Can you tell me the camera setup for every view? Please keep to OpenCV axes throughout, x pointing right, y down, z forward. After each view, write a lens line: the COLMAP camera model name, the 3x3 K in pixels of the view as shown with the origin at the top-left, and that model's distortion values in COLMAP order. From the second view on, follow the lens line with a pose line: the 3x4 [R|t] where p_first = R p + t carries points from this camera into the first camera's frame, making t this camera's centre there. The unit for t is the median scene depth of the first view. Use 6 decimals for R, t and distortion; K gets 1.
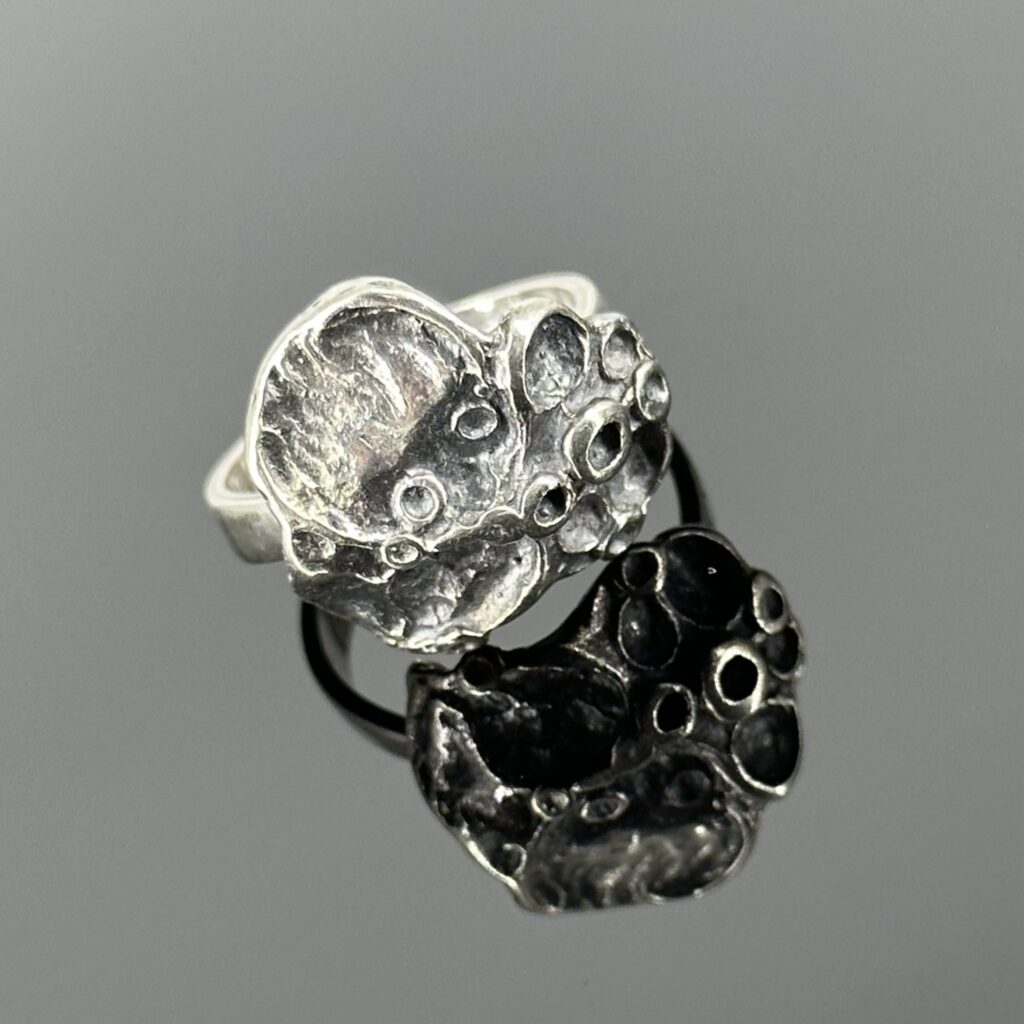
lens RADIAL K [[3749.1, 0, 511.8], [0, 3749.1, 512.6], [0, 0, 1]] dist [-0.096959, 0.000000]
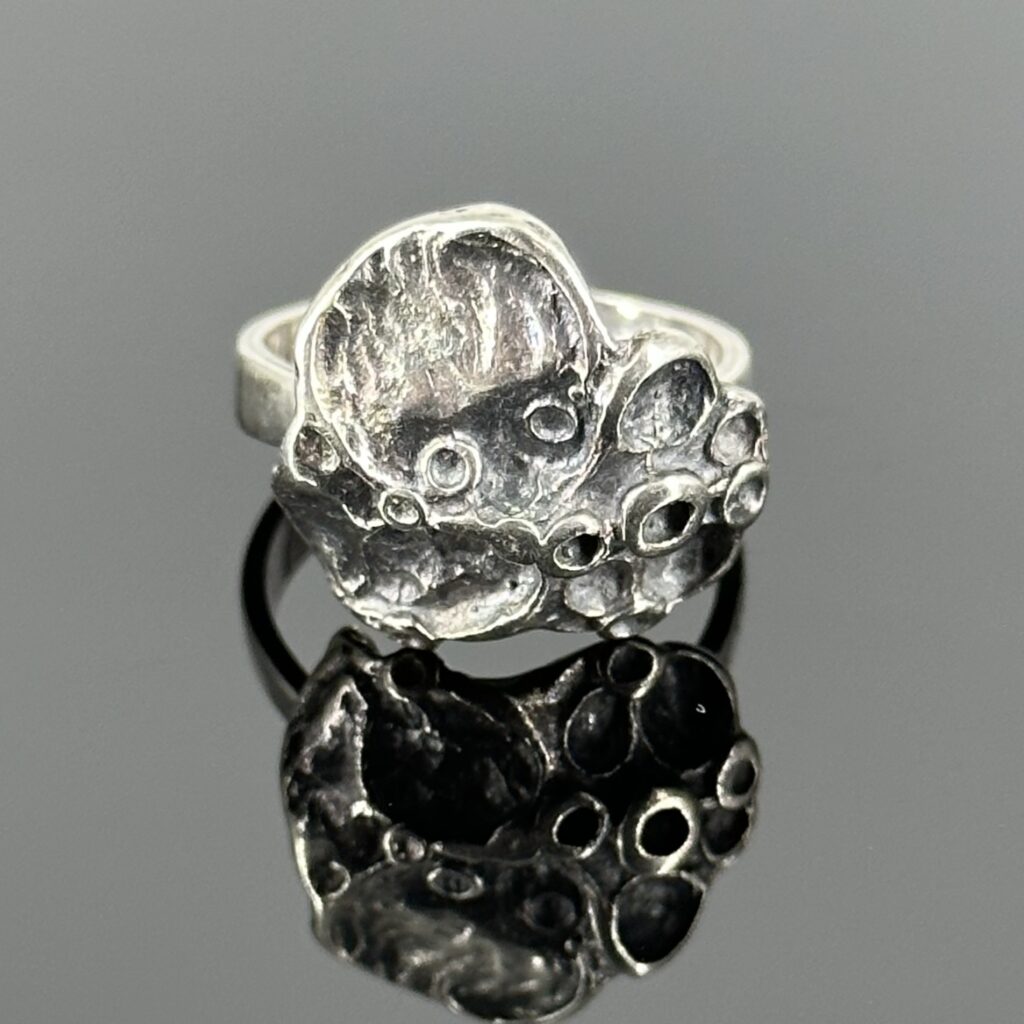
lens RADIAL K [[3749.1, 0, 512.4], [0, 3749.1, 512.2], [0, 0, 1]] dist [-0.096959, 0.000000]
pose [[0.863016, 0.505059, -0.010914, 0.002430], [-0.505125, 0.863036, -0.004326, 0.002066], [0.007234, 0.009247, 0.999931, 0.136743]]
